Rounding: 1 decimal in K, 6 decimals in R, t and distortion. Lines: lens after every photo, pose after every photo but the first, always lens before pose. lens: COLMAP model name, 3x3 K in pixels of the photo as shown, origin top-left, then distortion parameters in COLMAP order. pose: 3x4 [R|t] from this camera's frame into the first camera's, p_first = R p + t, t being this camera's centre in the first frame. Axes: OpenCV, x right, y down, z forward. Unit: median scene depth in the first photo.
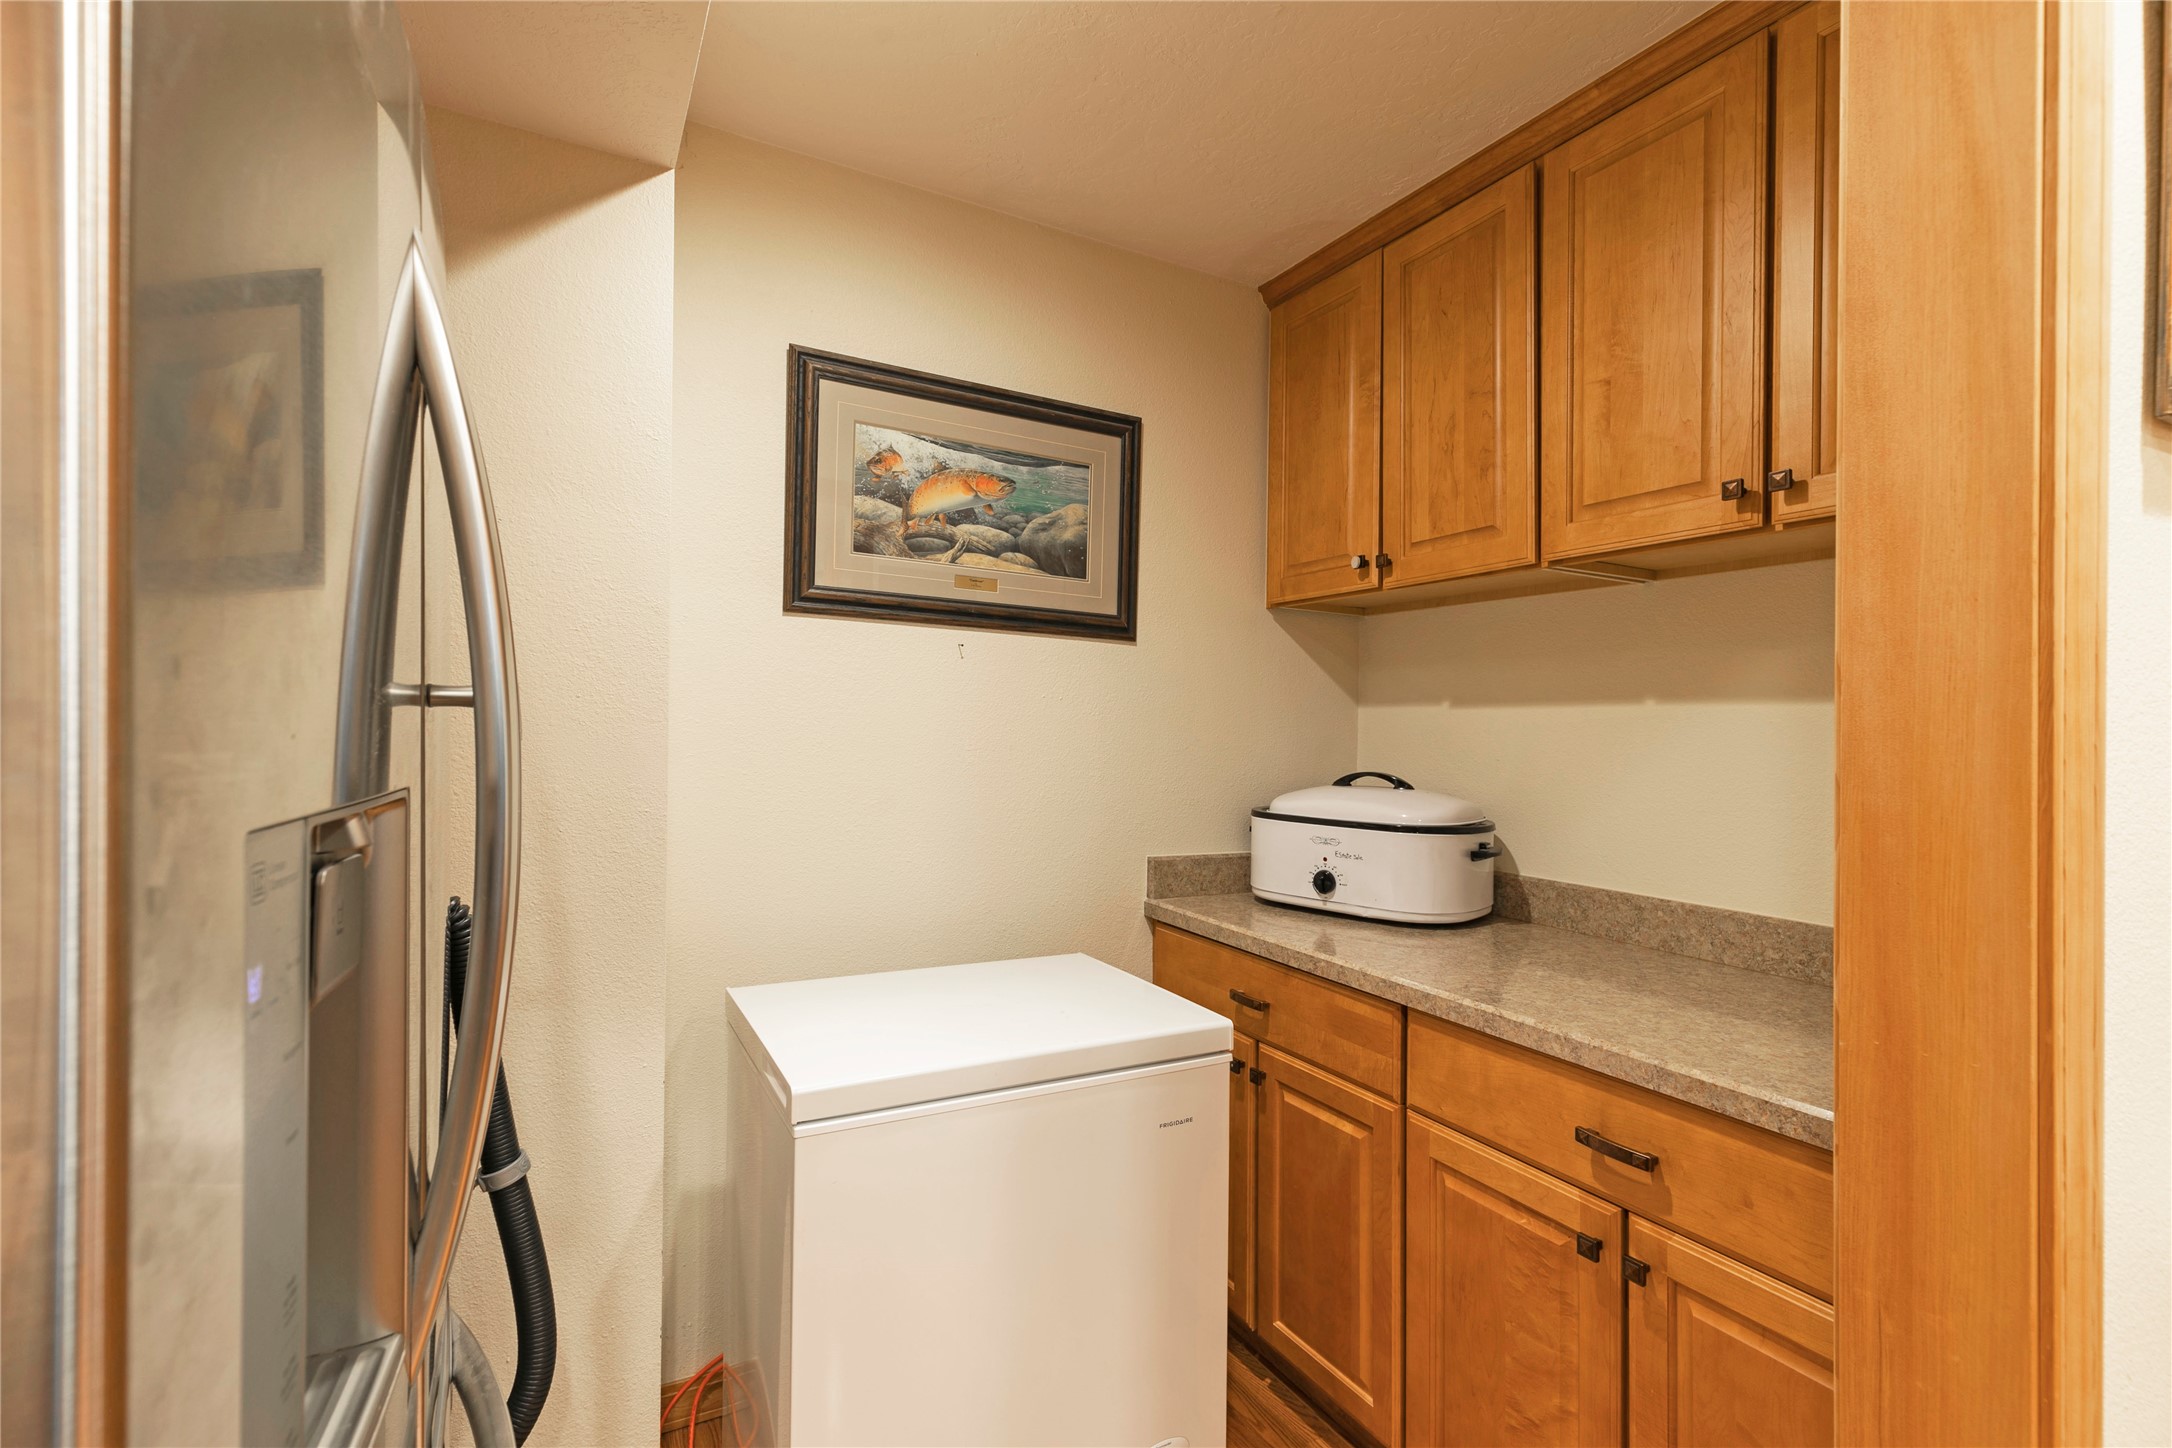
lens RADIAL K [[988.8, 0, 1093.8], [0, 988.8, 743.8], [0, 0, 1]] dist [0.005600, 0.001209]
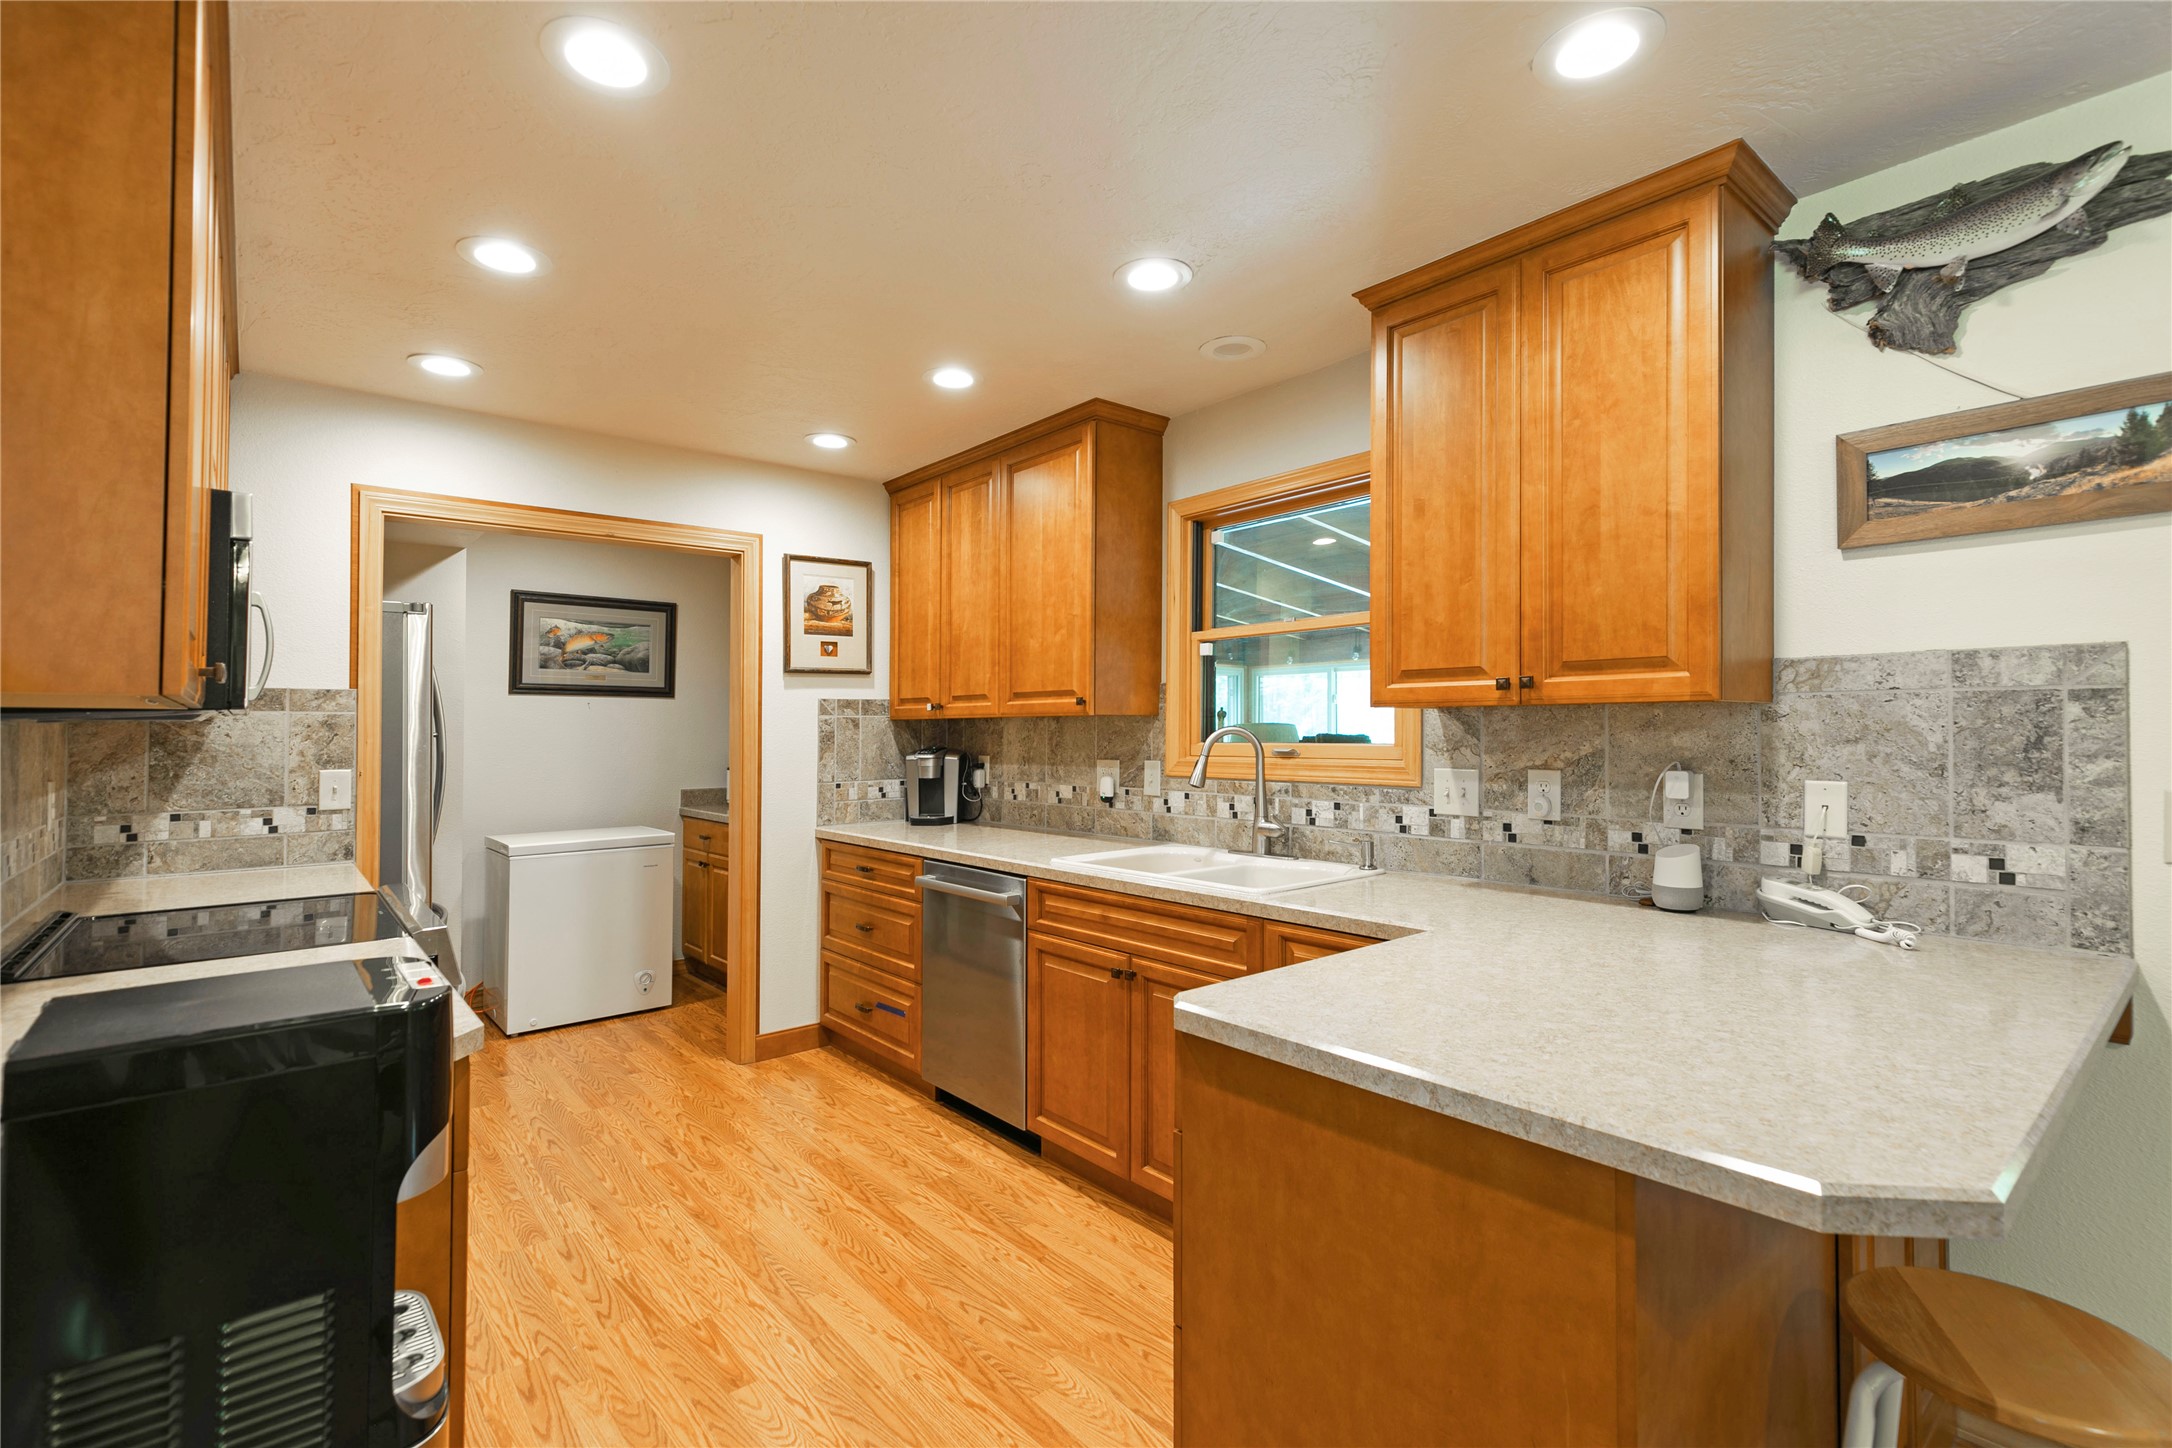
lens RADIAL K [[988.8, 0, 1078.3], [0, 988.8, 710.8], [0, 0, 1]] dist [0.005600, 0.001209]
pose [[0.980380, -0.005600, 0.197035, 0.577065], [0.007570, 0.999929, -0.009246, -0.047788], [-0.196969, 0.010556, 0.980353, -1.665145]]
